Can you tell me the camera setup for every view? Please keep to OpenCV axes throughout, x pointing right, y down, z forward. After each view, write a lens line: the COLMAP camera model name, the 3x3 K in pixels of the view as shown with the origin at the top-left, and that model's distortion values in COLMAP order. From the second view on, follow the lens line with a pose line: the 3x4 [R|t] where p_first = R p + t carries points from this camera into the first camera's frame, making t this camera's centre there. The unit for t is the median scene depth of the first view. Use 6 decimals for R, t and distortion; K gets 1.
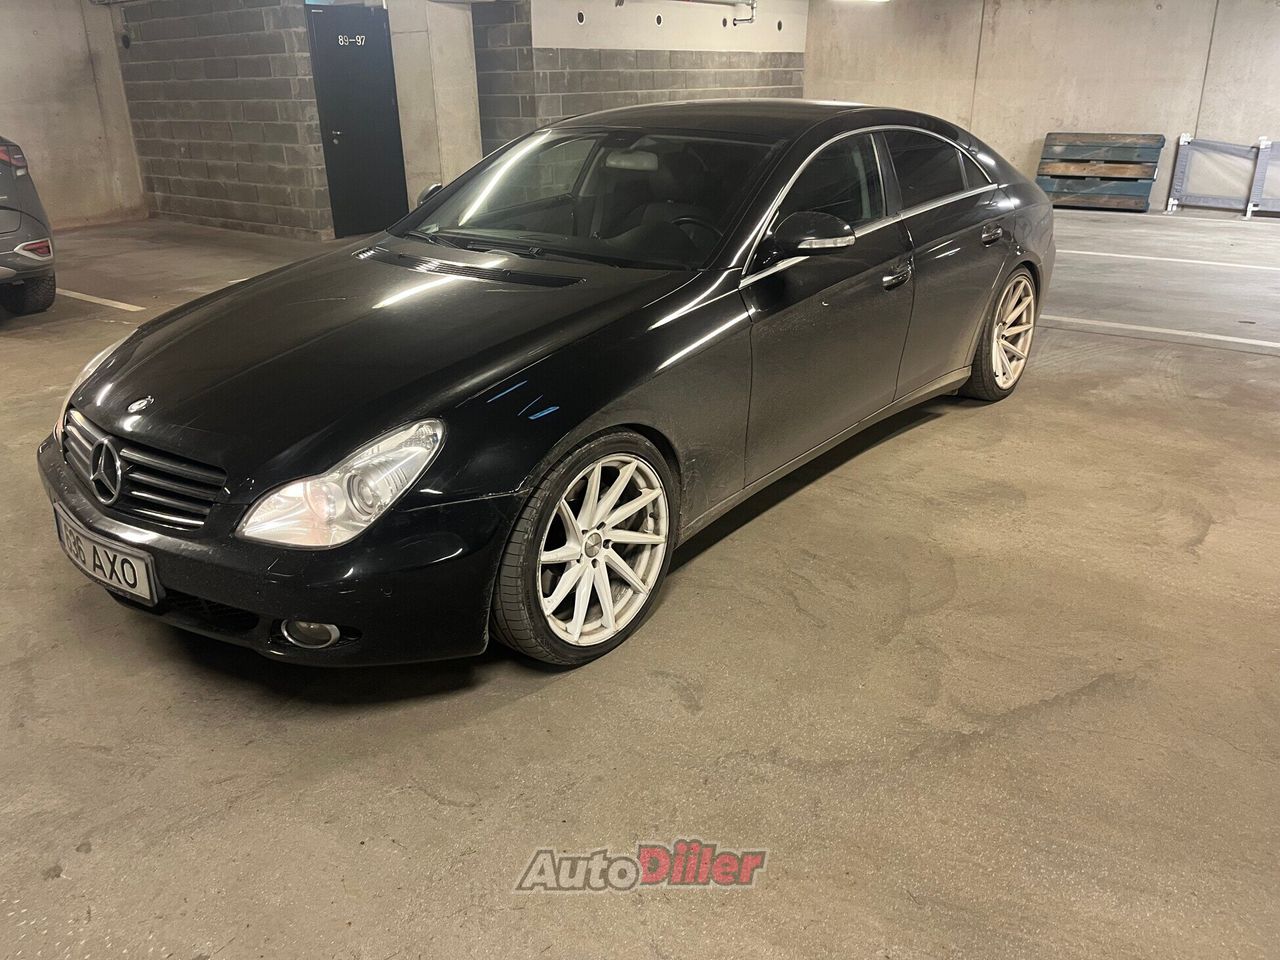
lens RADIAL K [[970.9, 0, 642.2], [0, 970.9, 475.6], [0, 0, 1]] dist [0.066518, -0.092352]
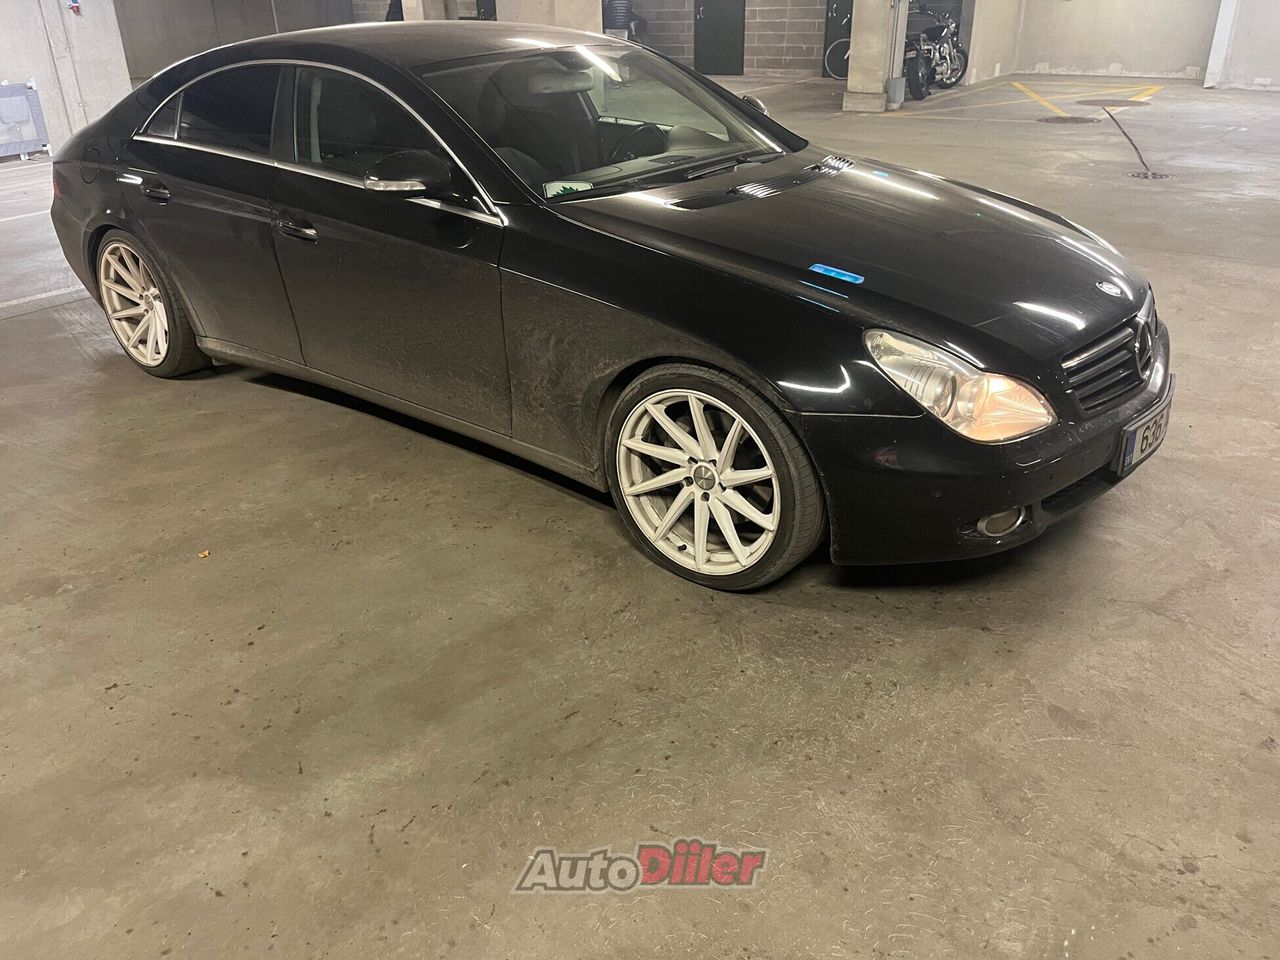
lens RADIAL K [[970.9, 0, 643.0], [0, 970.9, 482.9], [0, 0, 1]] dist [0.066518, -0.092352]
pose [[-0.046432, -0.430857, 0.901225, -0.824746], [0.393915, 0.821190, 0.412889, -0.290789], [-0.917973, 0.374178, 0.131591, 0.749724]]
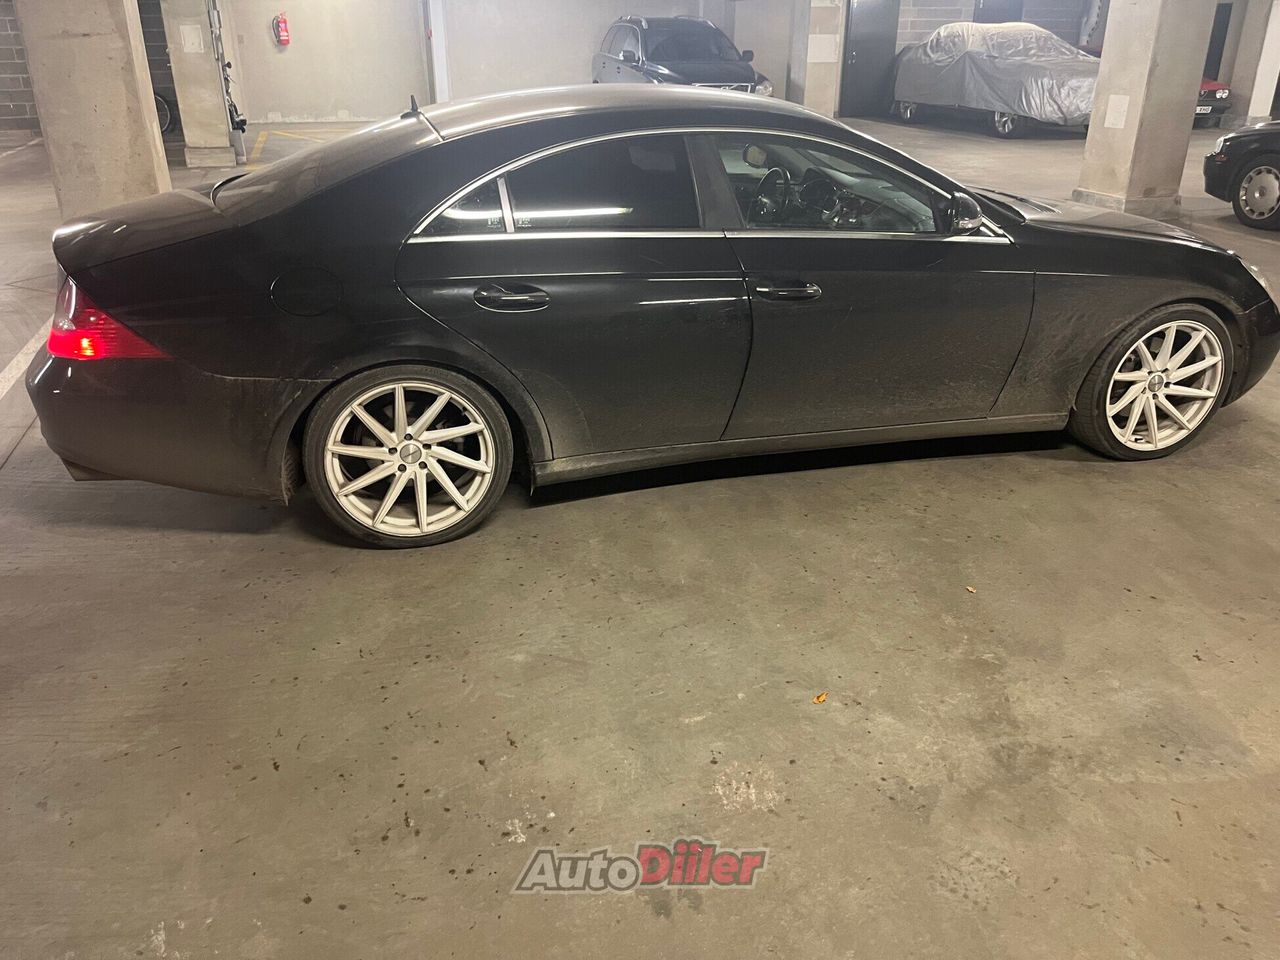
lens RADIAL K [[970.9, 0, 641.1], [0, 970.9, 482.3], [0, 0, 1]] dist [0.066518, -0.092352]
pose [[-0.821406, -0.222938, 0.524968, -0.406841], [0.227047, 0.716549, 0.659551, -0.636859], [-0.523204, 0.660952, -0.537960, 1.530760]]
